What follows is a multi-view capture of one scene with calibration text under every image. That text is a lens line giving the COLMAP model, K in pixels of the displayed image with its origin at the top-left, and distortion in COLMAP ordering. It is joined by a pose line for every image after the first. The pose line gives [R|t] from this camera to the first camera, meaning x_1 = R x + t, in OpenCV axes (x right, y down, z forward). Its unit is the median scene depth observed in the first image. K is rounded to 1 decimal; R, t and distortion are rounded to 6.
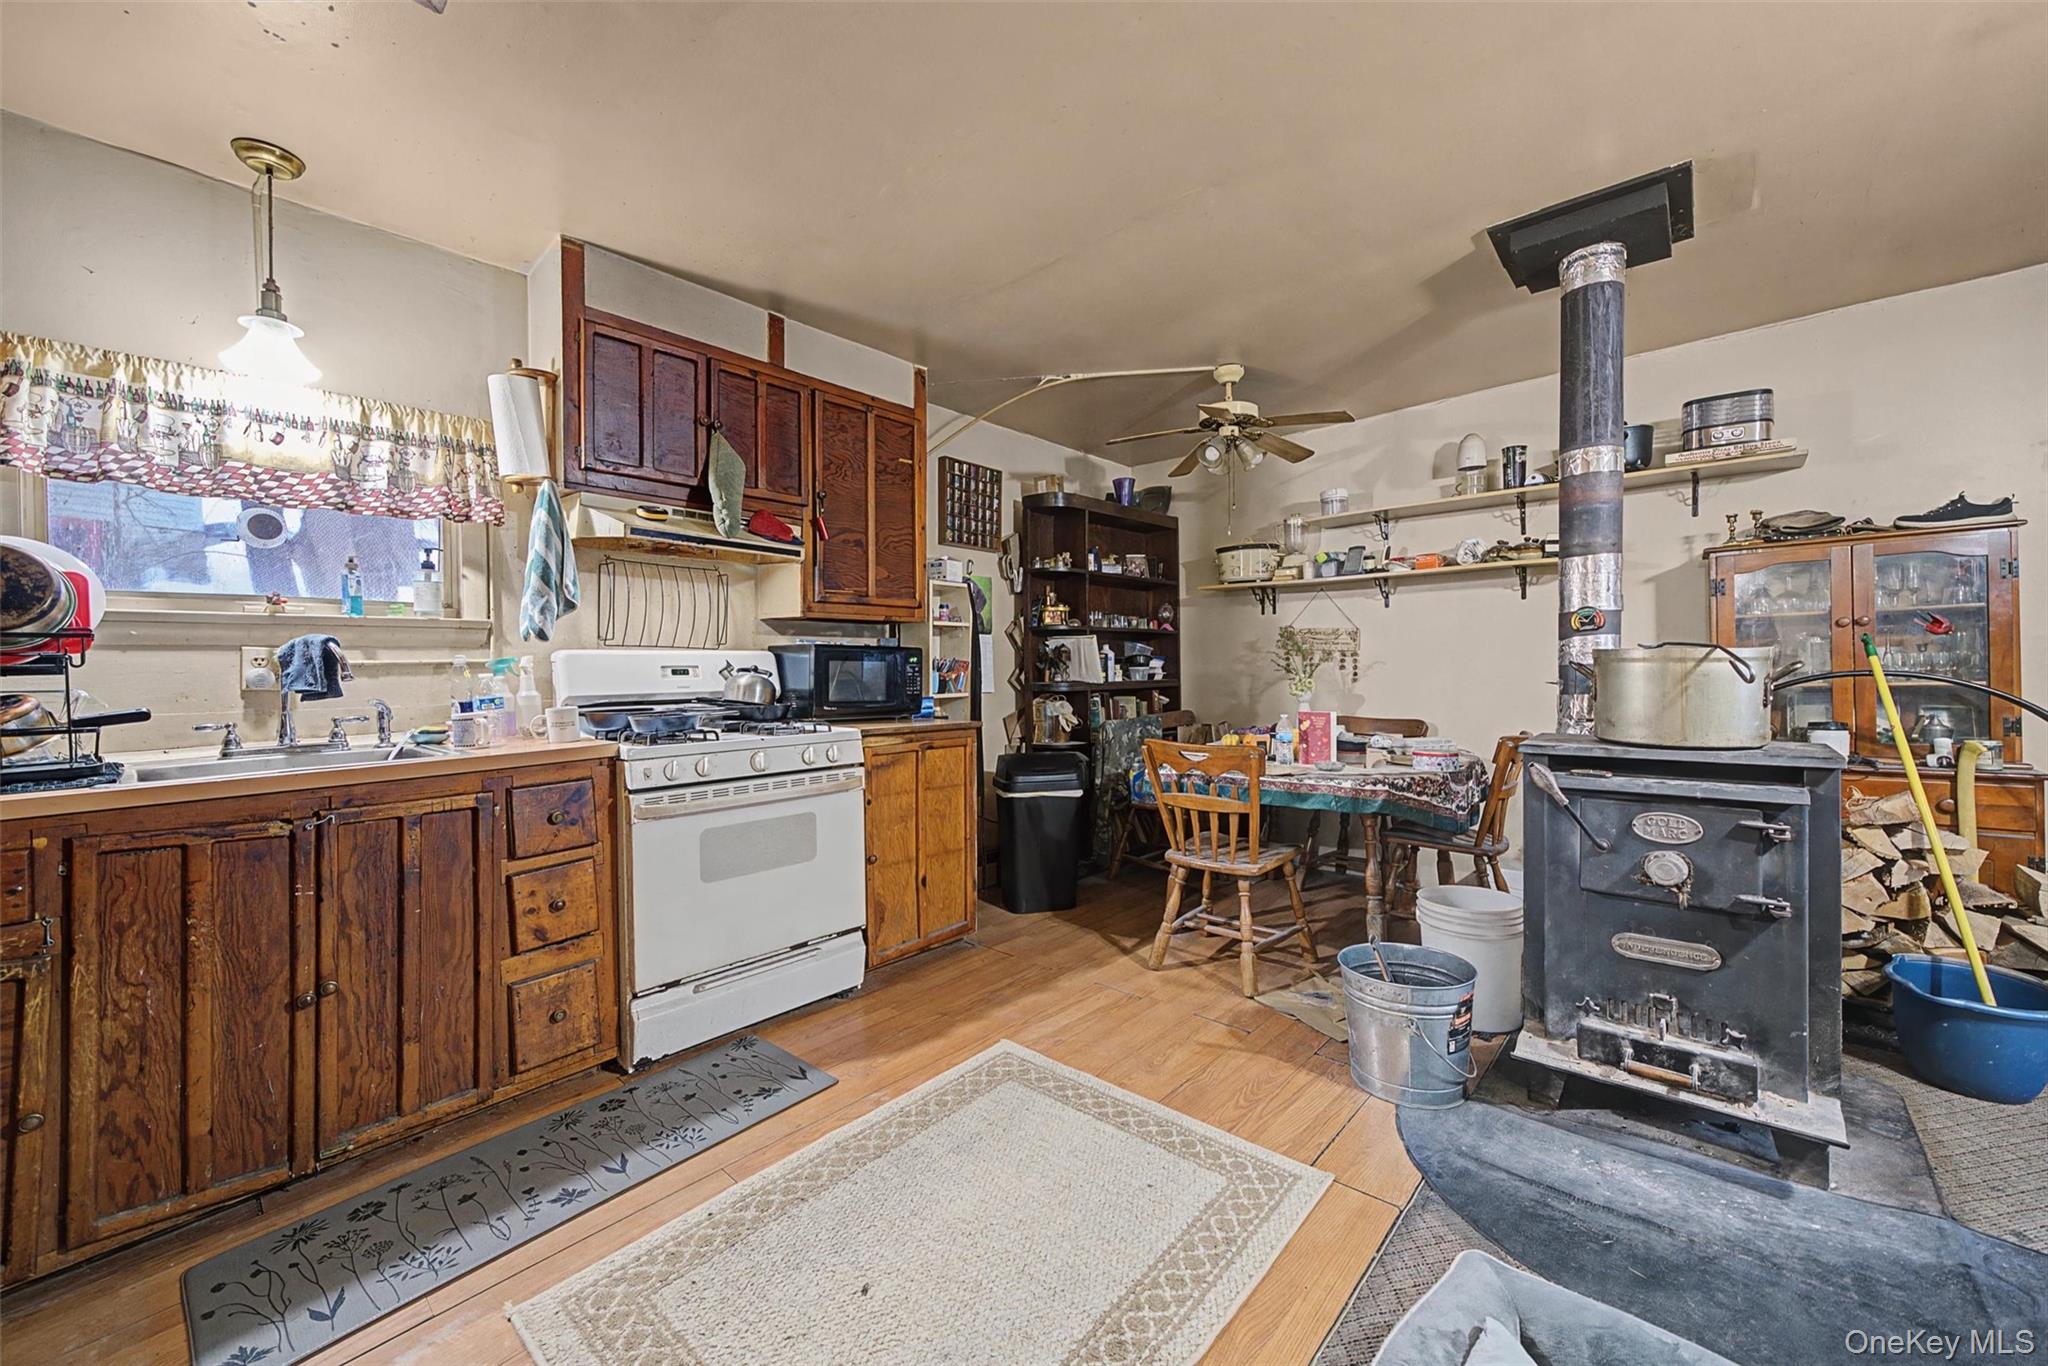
lens RADIAL K [[723.4, 0, 1024.0], [0, 723.4, 683.0], [0, 0, 1]] dist [-0.000370, -0.000086]
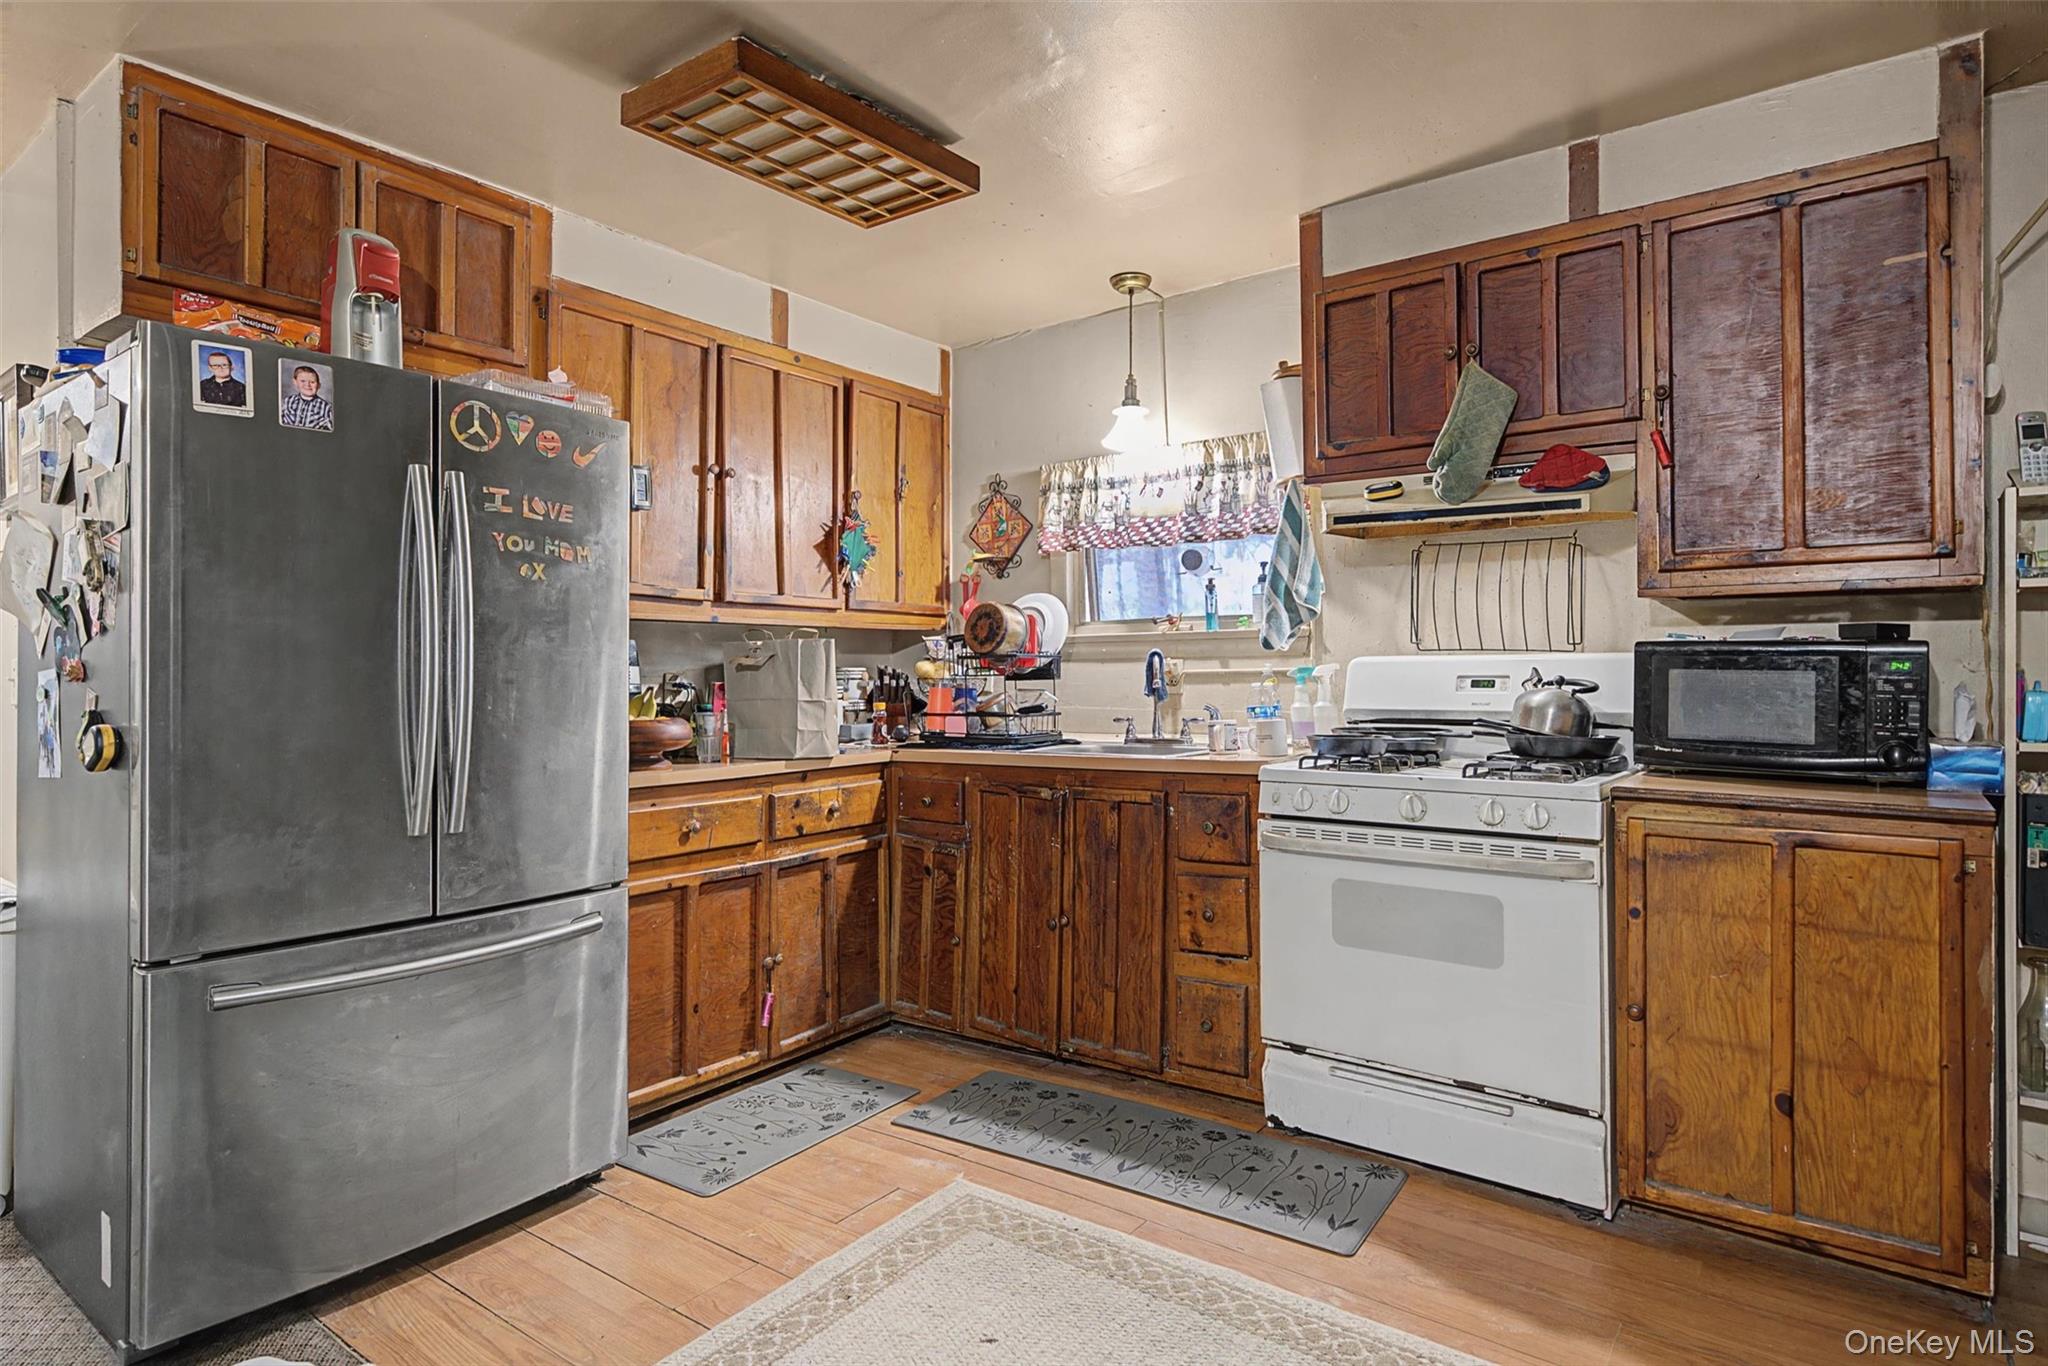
lens RADIAL K [[1001.3, 0, 1024.0], [0, 1001.3, 683.0], [0, 0, 1]] dist [0.001093, 0.000264]
pose [[0.167874, 0.017599, -0.985651, 0.620735], [-0.023022, 0.999638, 0.013928, -0.026033], [0.985540, 0.020354, 0.168219, 0.466689]]
